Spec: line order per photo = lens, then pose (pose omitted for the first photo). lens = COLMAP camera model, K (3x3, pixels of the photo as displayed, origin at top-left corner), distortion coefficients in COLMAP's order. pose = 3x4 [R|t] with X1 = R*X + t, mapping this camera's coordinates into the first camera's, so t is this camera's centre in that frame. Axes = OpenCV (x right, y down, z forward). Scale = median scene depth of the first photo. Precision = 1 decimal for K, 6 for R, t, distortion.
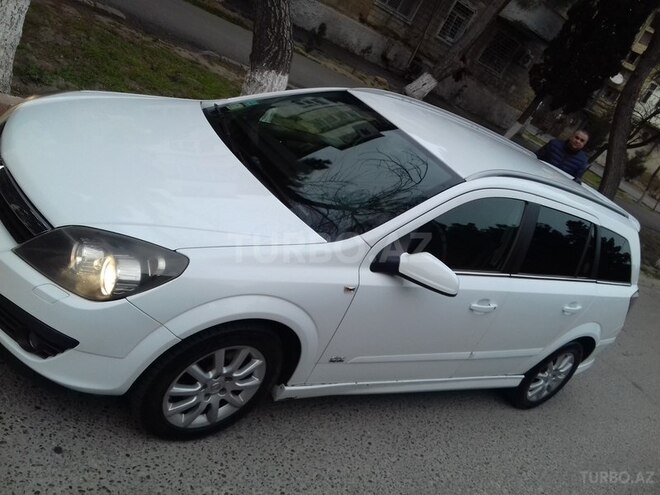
lens RADIAL K [[605.1, 0, 326.2], [0, 605.1, 249.4], [0, 0, 1]] dist [0.007415, 0.000000]
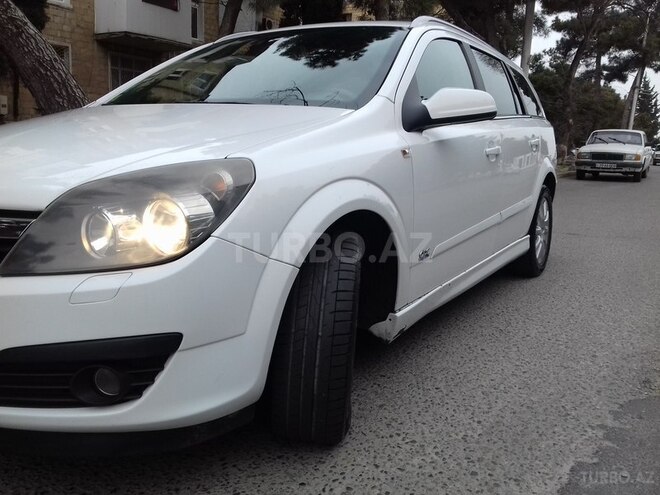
lens RADIAL K [[605.1, 0, 330.3], [0, 605.1, 244.0], [0, 0, 1]] dist [0.007415, 0.000000]
pose [[0.816819, -0.501813, 0.284588, -0.341735], [0.530677, 0.847060, -0.029524, 0.143336], [-0.226247, 0.175140, 0.958195, 0.288986]]
